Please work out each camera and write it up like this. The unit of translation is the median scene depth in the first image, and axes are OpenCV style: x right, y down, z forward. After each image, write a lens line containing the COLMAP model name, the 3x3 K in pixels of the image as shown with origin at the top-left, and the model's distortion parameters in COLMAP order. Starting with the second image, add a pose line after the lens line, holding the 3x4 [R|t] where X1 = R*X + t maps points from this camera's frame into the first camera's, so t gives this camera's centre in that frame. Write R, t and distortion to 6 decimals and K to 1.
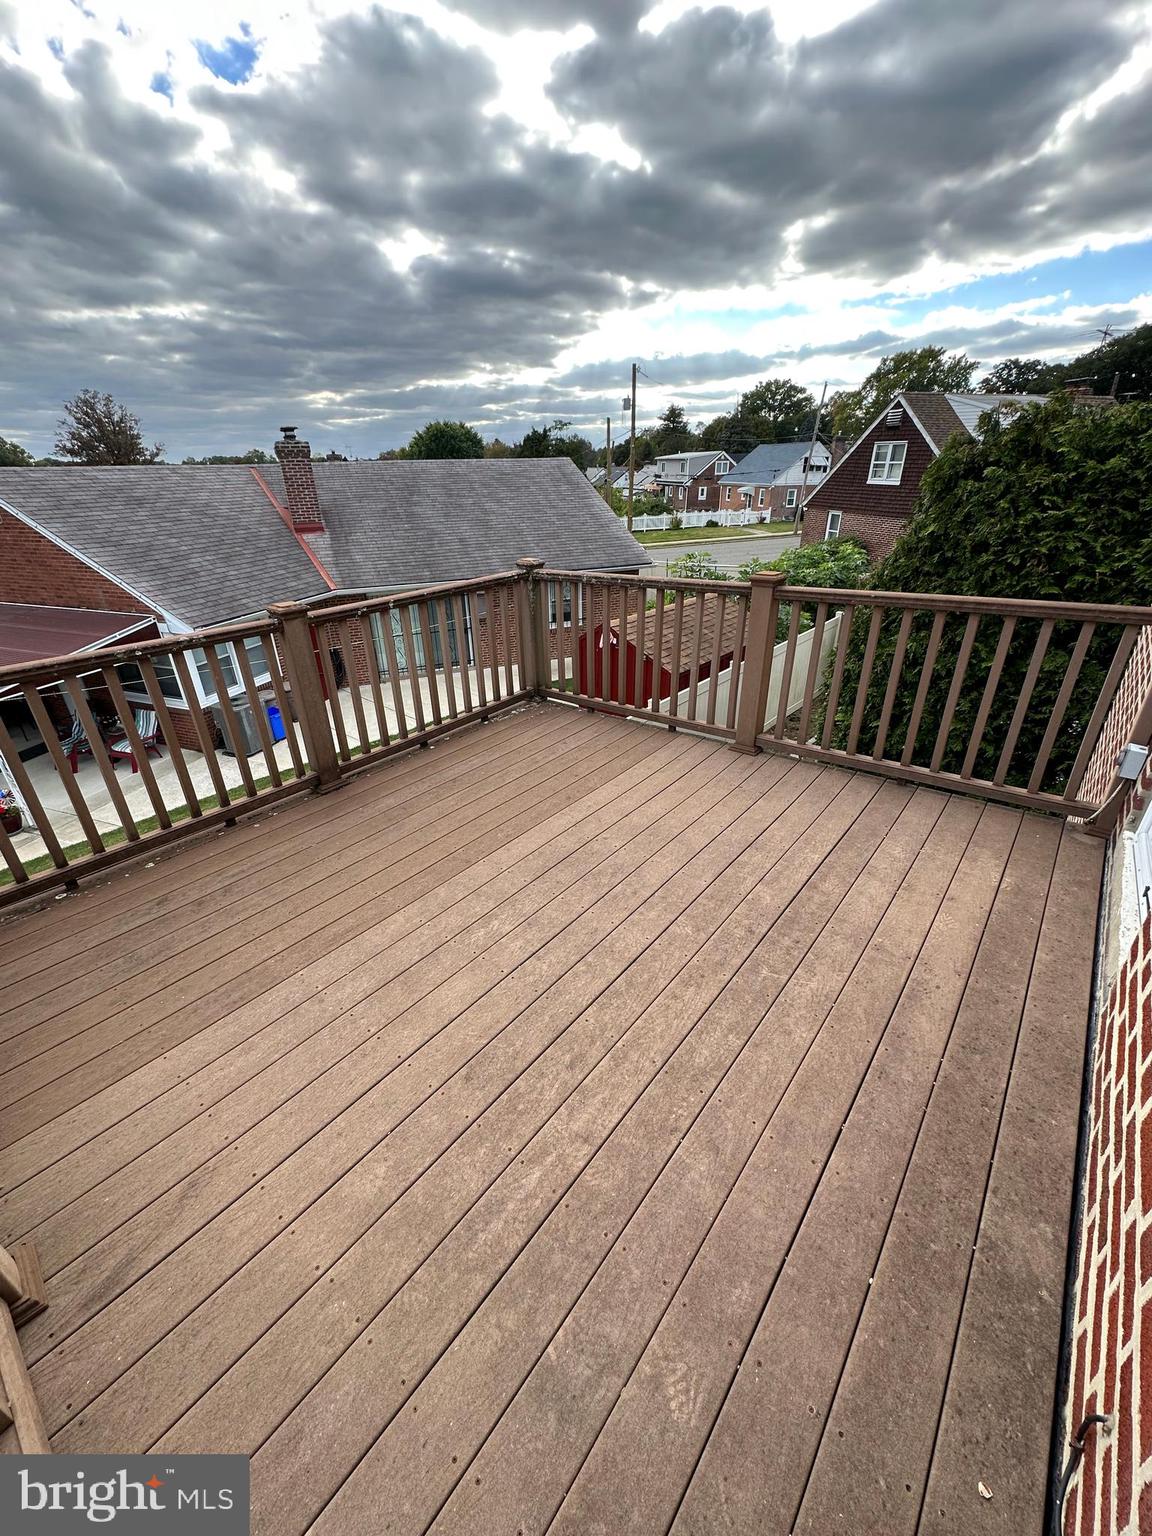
lens RADIAL K [[615.3, 0, 576.0], [0, 615.3, 768.0], [0, 0, 1]] dist [-0.000866, 0.000420]
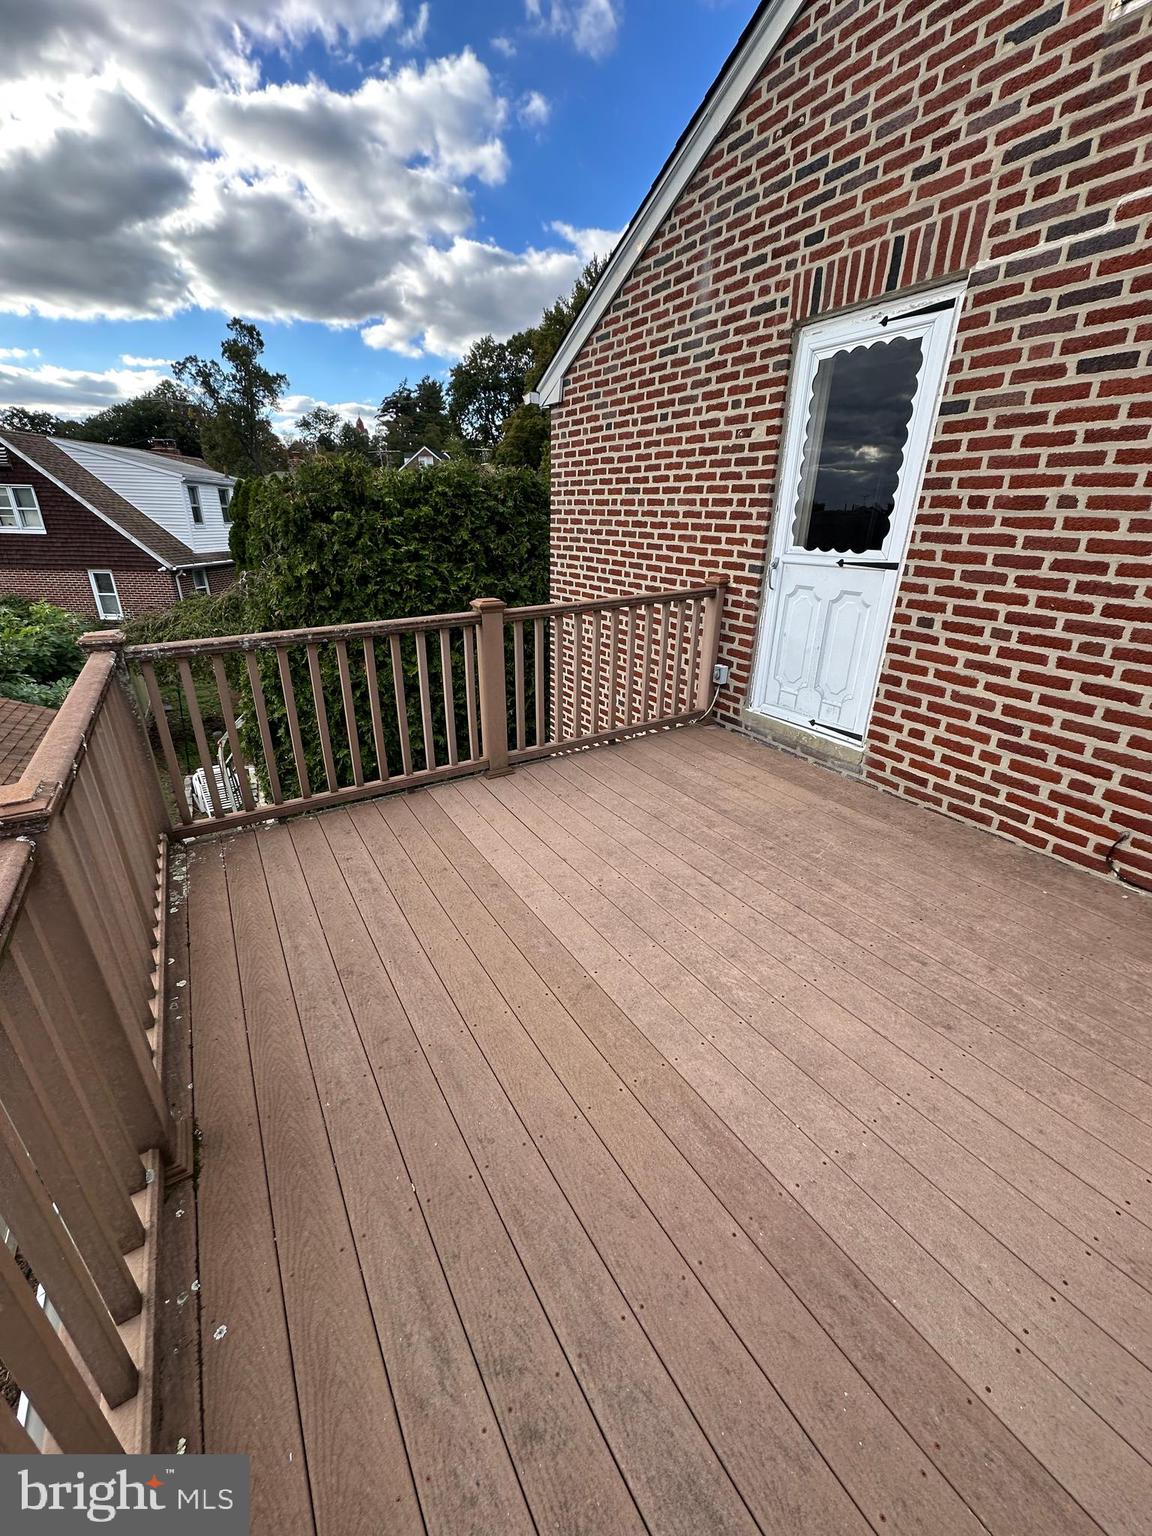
lens RADIAL K [[615.3, 0, 576.0], [0, 615.3, 768.0], [0, 0, 1]] dist [-0.000866, 0.000420]
pose [[0.331588, -0.336551, 0.881353, -0.346956], [0.399896, 0.896269, 0.191795, -0.109853], [-0.854478, 0.288852, 0.431778, 0.277961]]
